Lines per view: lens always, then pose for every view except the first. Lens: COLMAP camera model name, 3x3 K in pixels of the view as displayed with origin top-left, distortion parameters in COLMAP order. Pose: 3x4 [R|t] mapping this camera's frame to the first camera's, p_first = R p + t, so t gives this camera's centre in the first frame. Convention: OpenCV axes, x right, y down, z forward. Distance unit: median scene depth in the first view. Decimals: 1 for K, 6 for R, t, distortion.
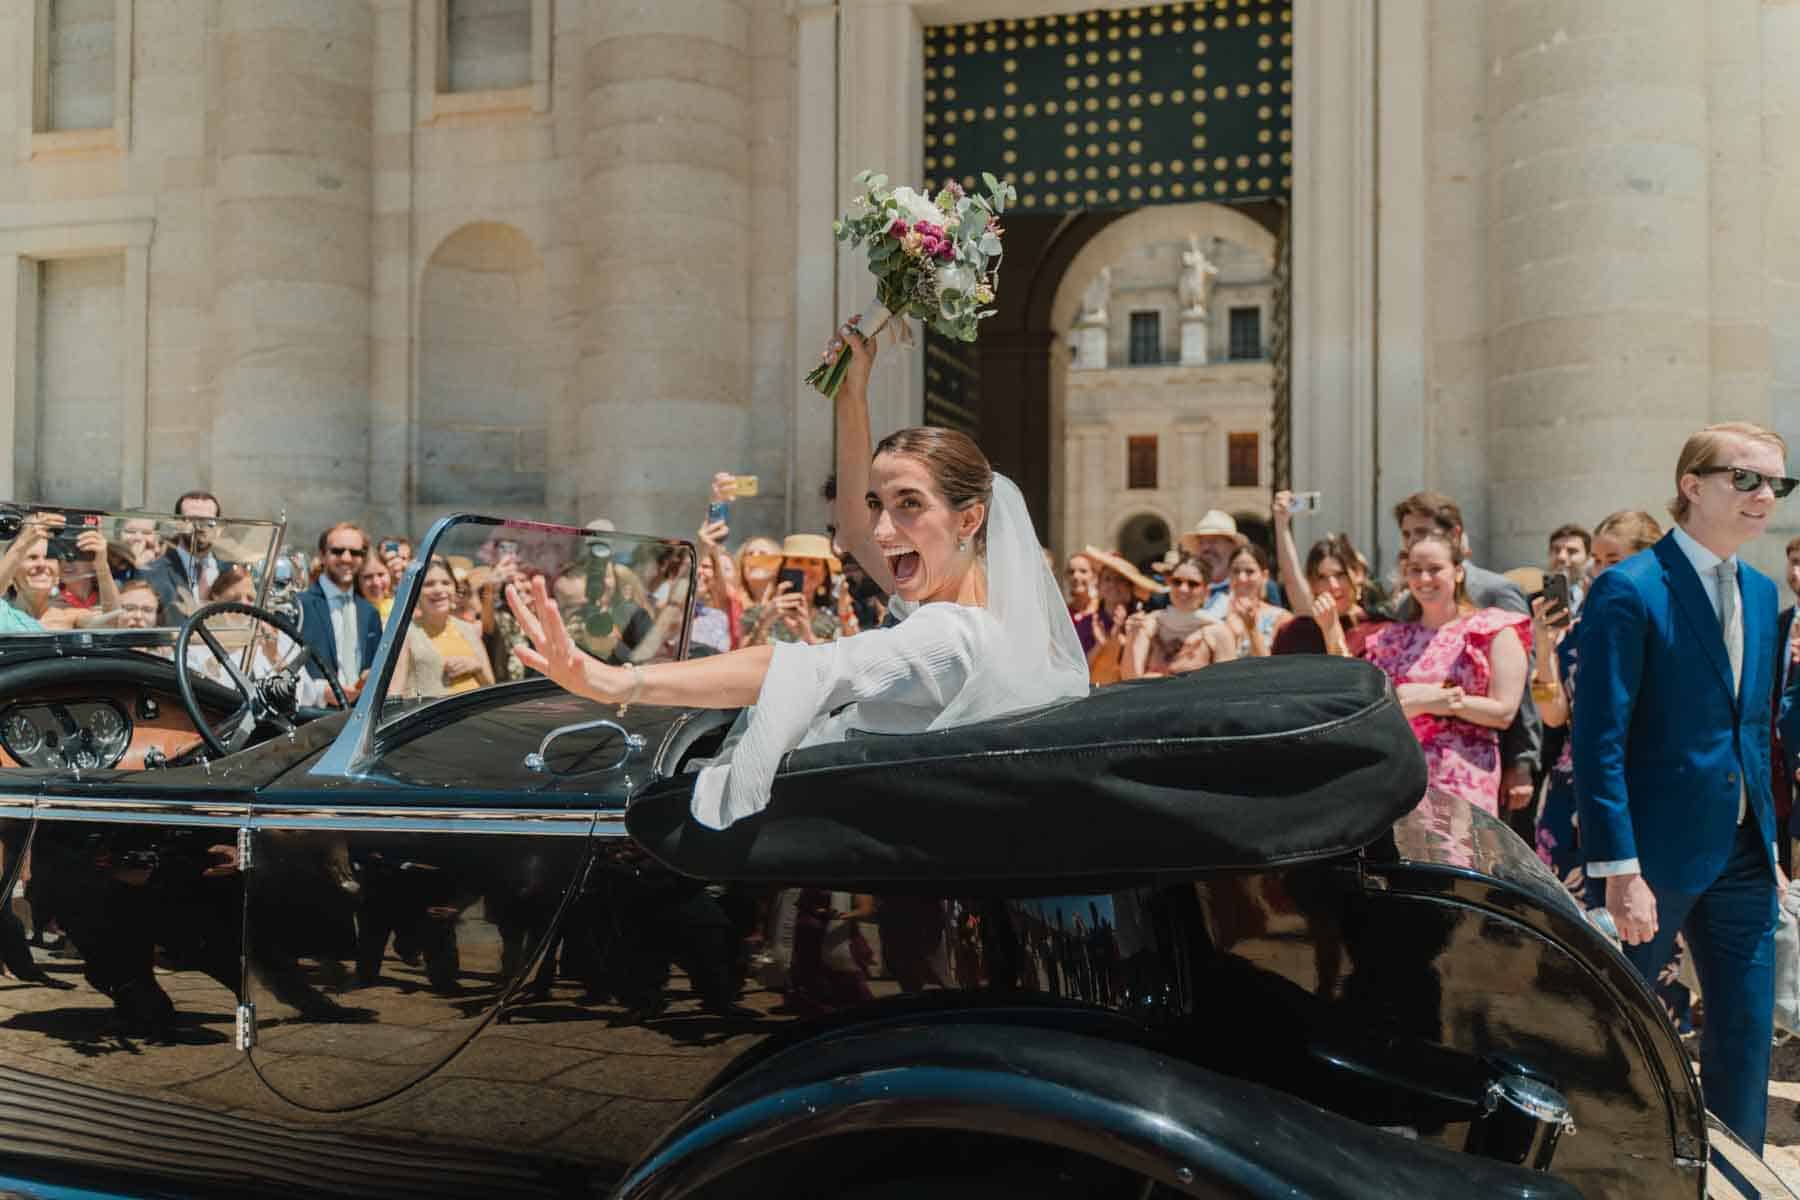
lens RADIAL K [[1439.9, 0, 894.9], [0, 1439.9, 608.3], [0, 0, 1]] dist [-0.012891, -0.000884]
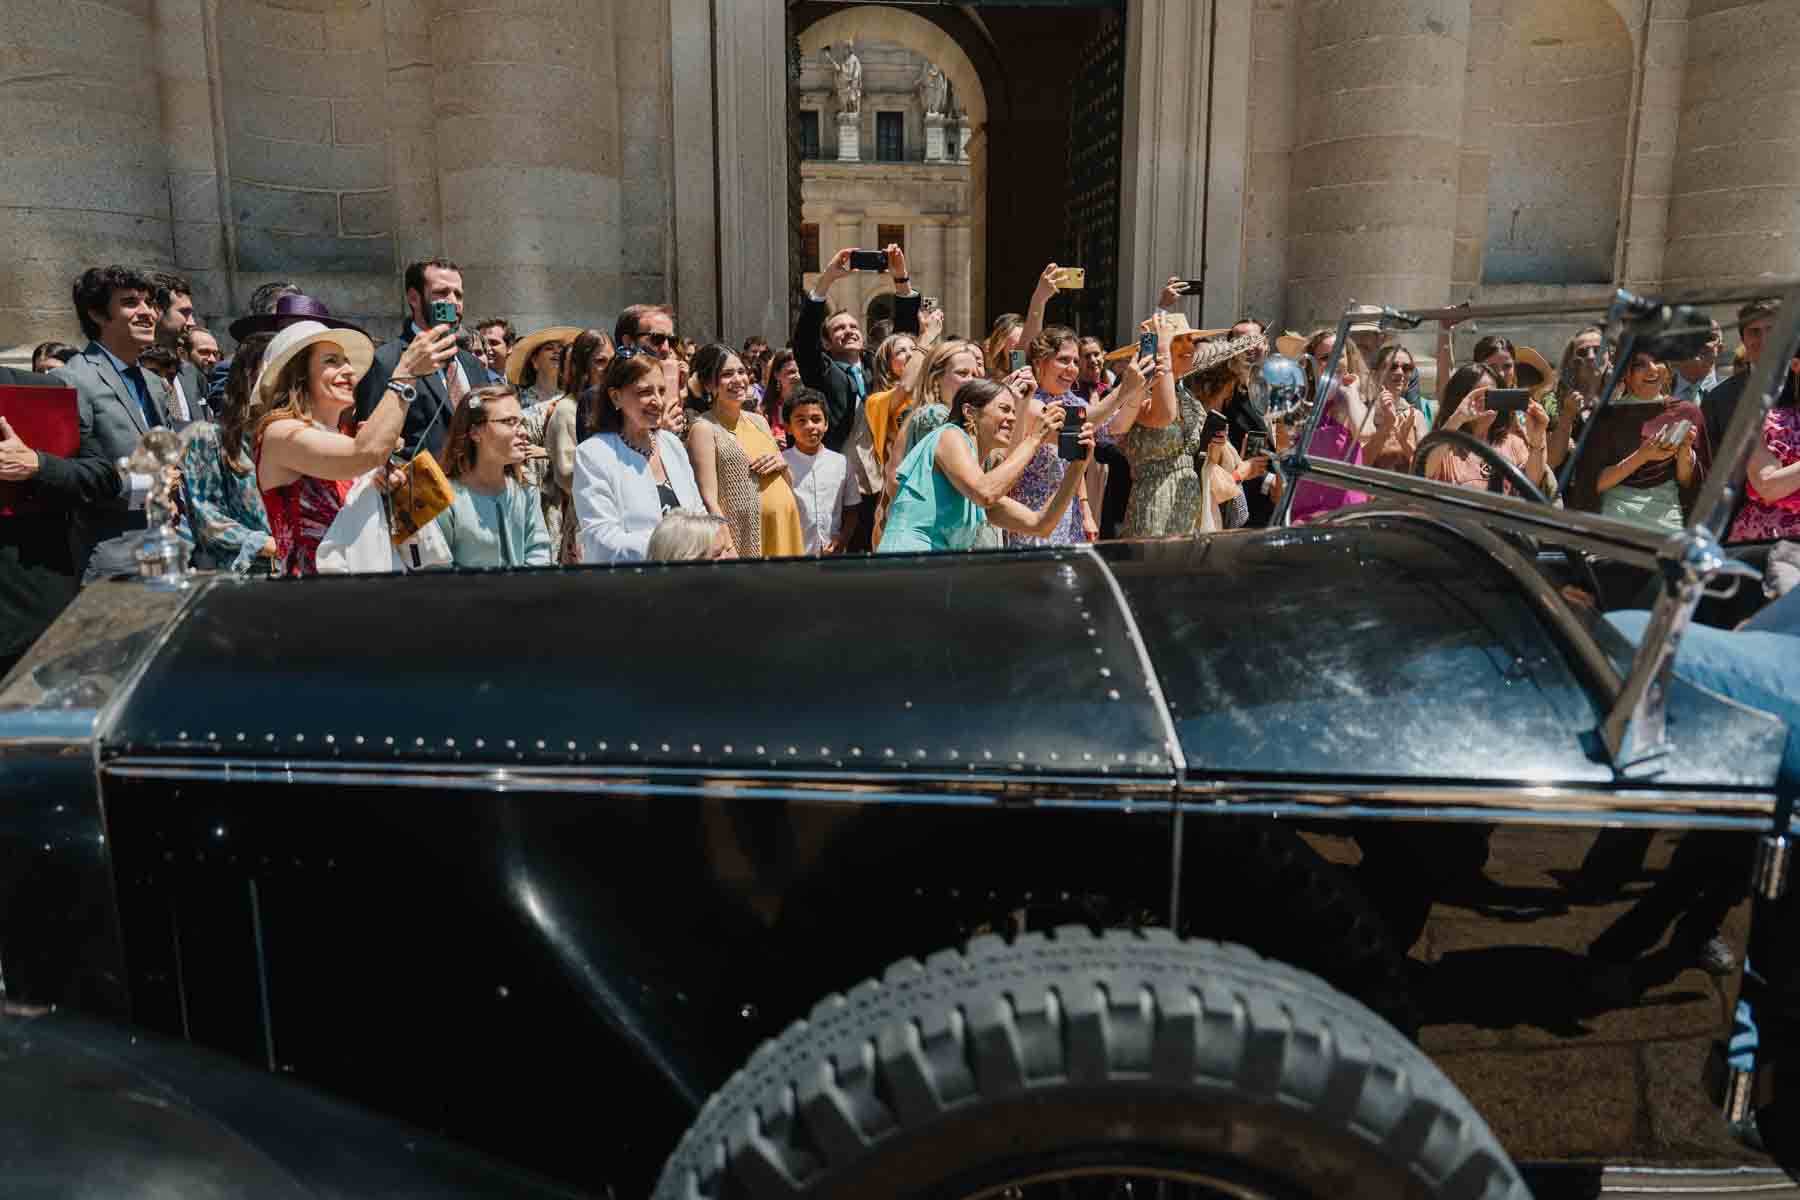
lens RADIAL K [[1192.2, 0, 912.5], [0, 1192.2, 595.2], [0, 0, 1]] dist [-0.008869, 0.005029]
pose [[0.941341, -0.061420, 0.331820, -0.194024], [-0.000186, 0.983202, 0.182521, -0.006695], [-0.337456, -0.171876, 0.925517, 0.110986]]
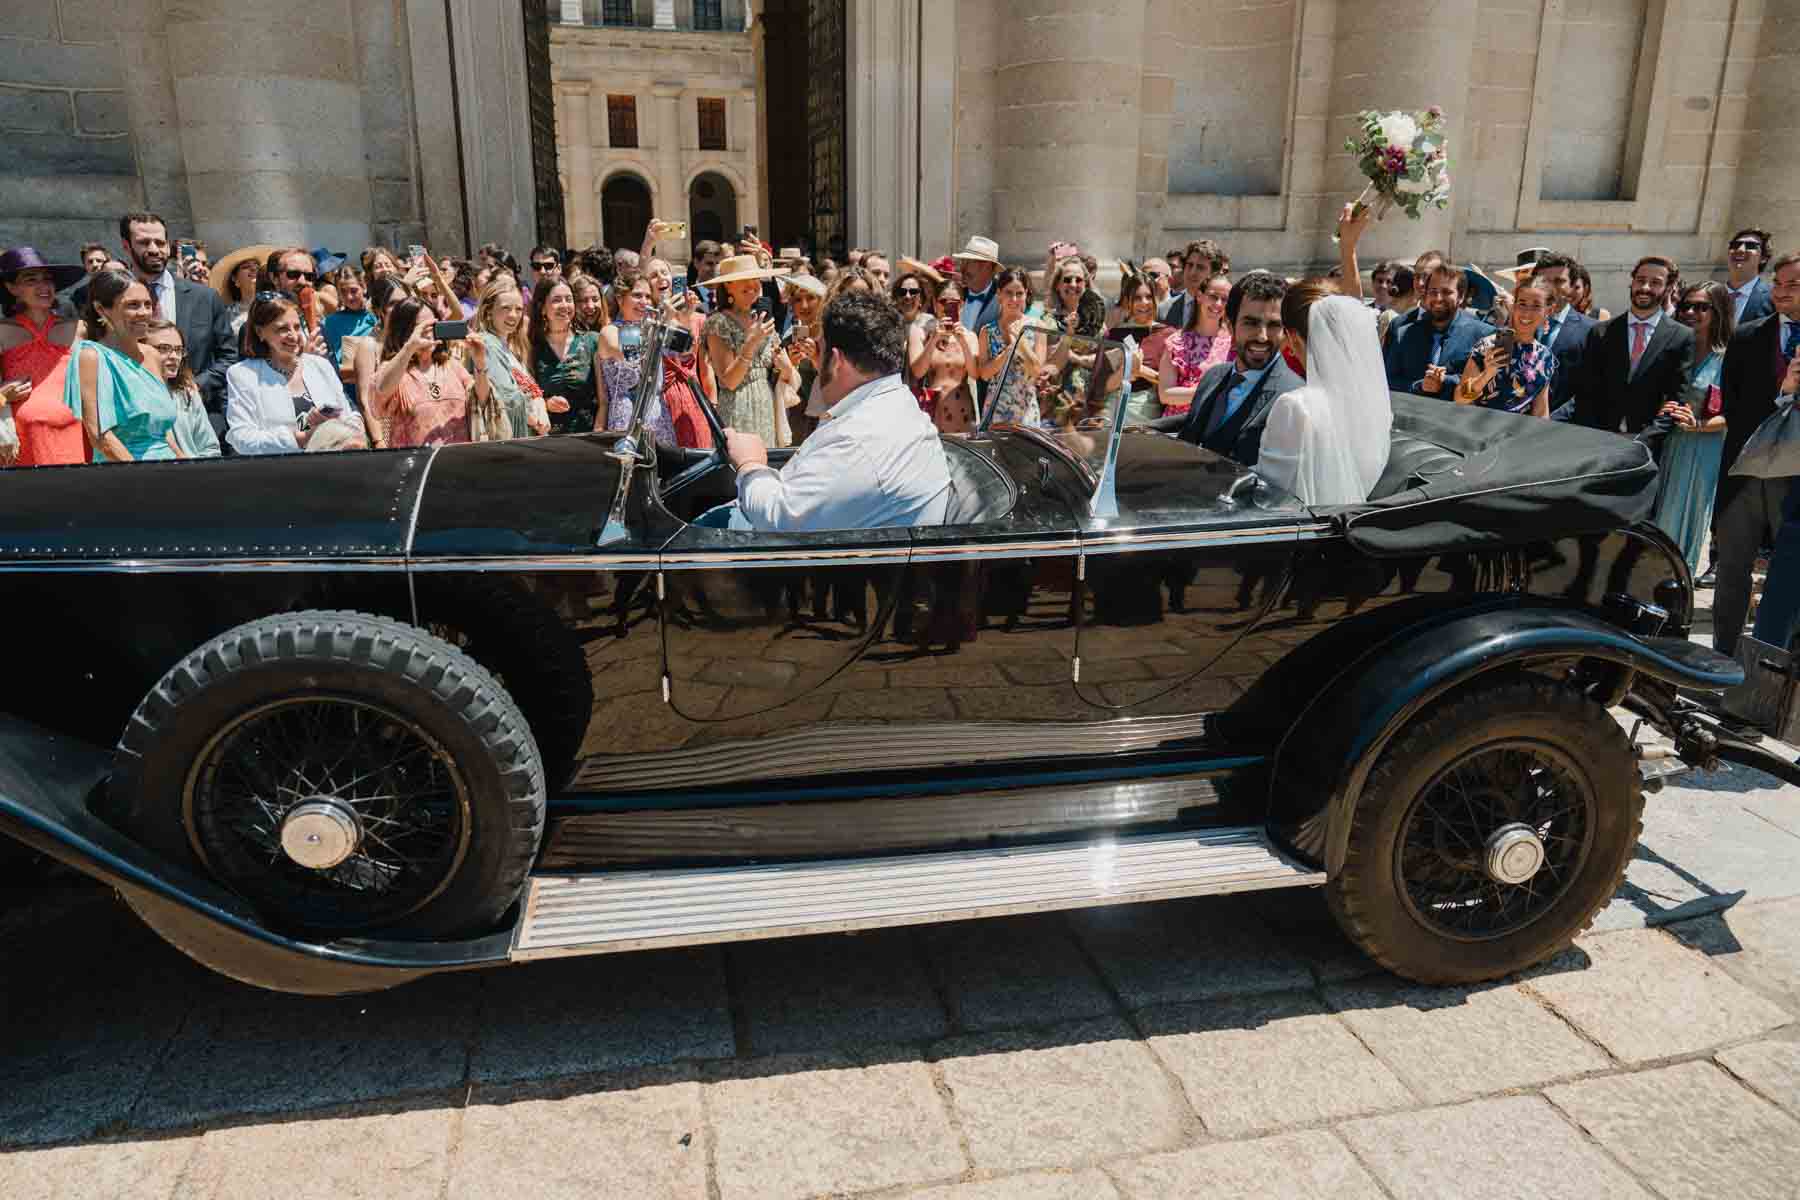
lens RADIAL K [[1192.2, 0, 904.4], [0, 1192.2, 592.7], [0, 0, 1]] dist [-0.008869, 0.005029]
pose [[0.892057, -0.118988, 0.435977, -0.161796], [-0.005204, 0.961947, 0.273185, -0.022813], [-0.451893, -0.245966, 0.857493, -0.009191]]
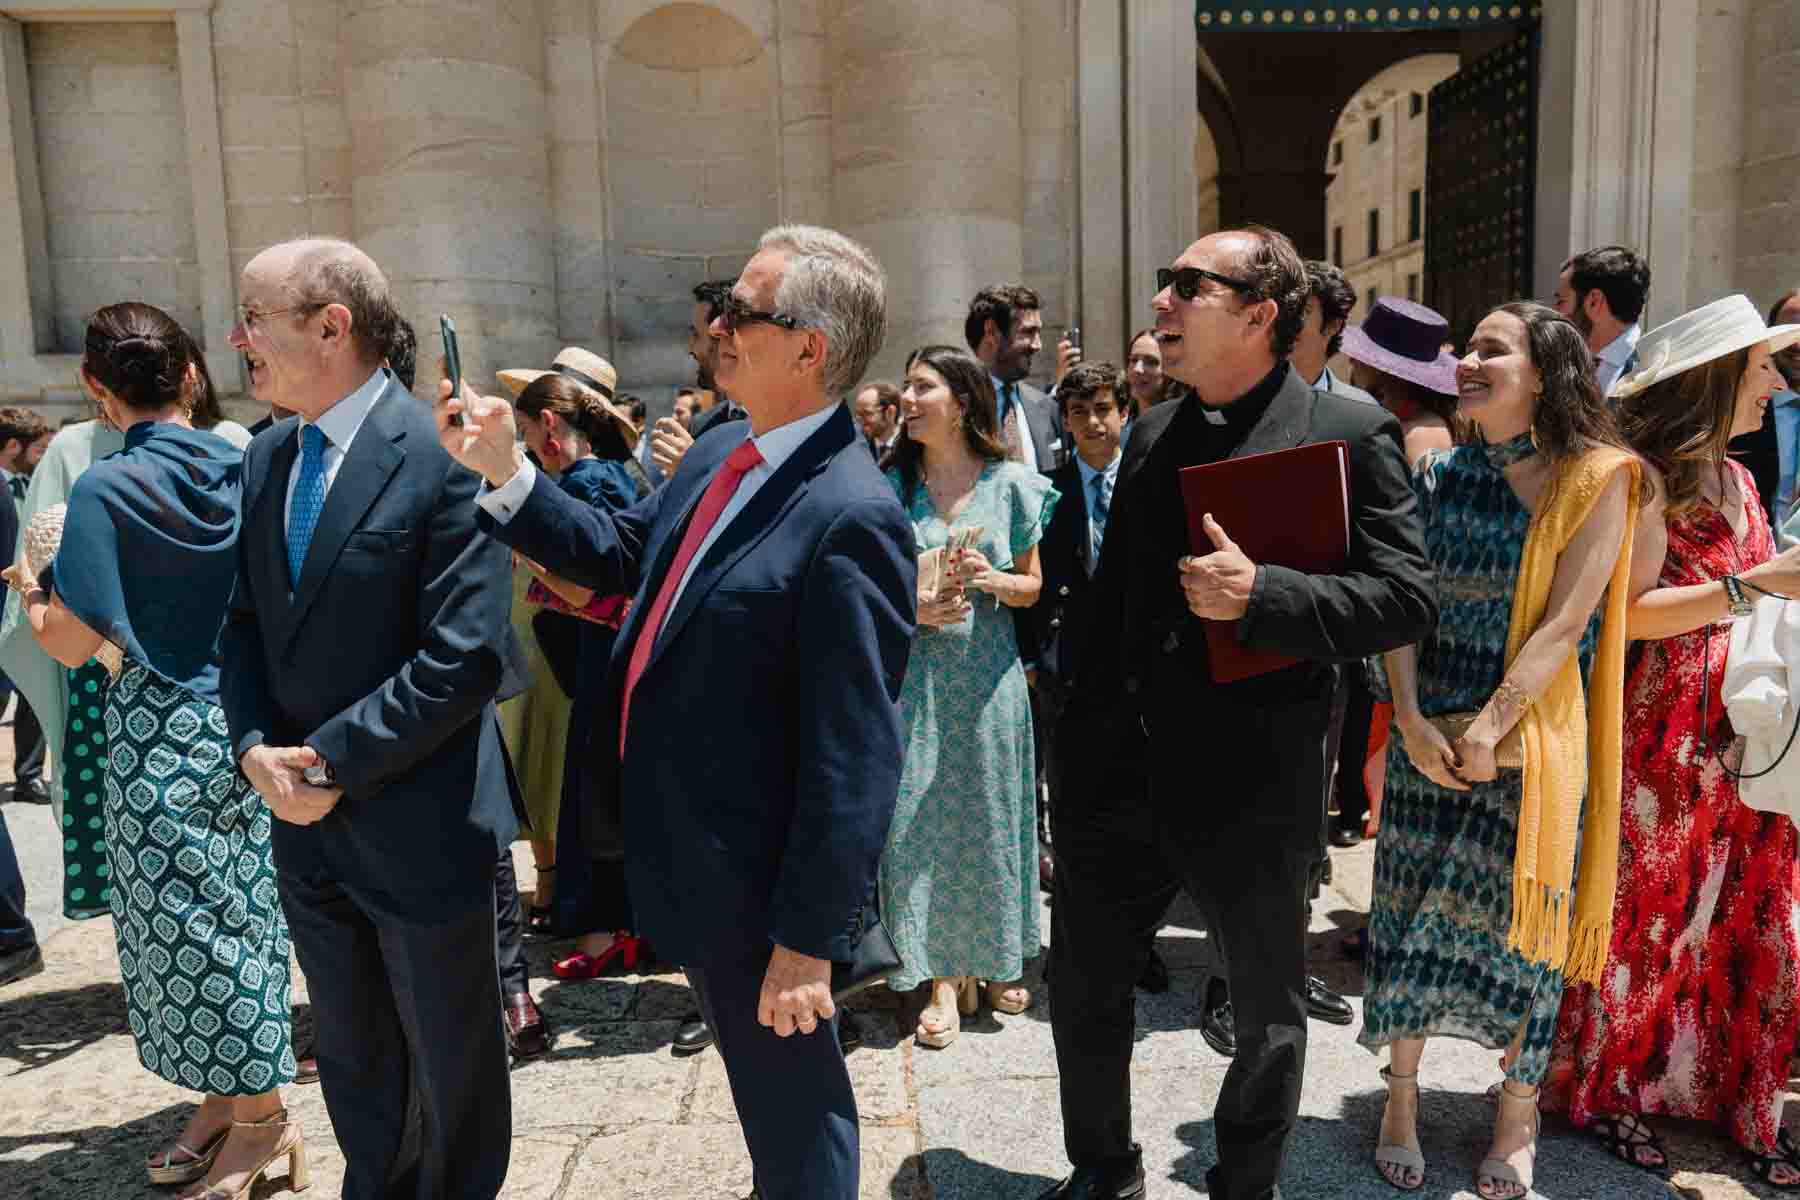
lens RADIAL K [[1192.2, 0, 905.1], [0, 1192.2, 602.3], [0, 0, 1]] dist [-0.008869, 0.005029]
pose [[0.954831, -0.070651, 0.288630, -0.395211], [0.036001, 0.991673, 0.123645, 0.002401], [-0.294962, -0.107669, 0.949423, 0.250376]]
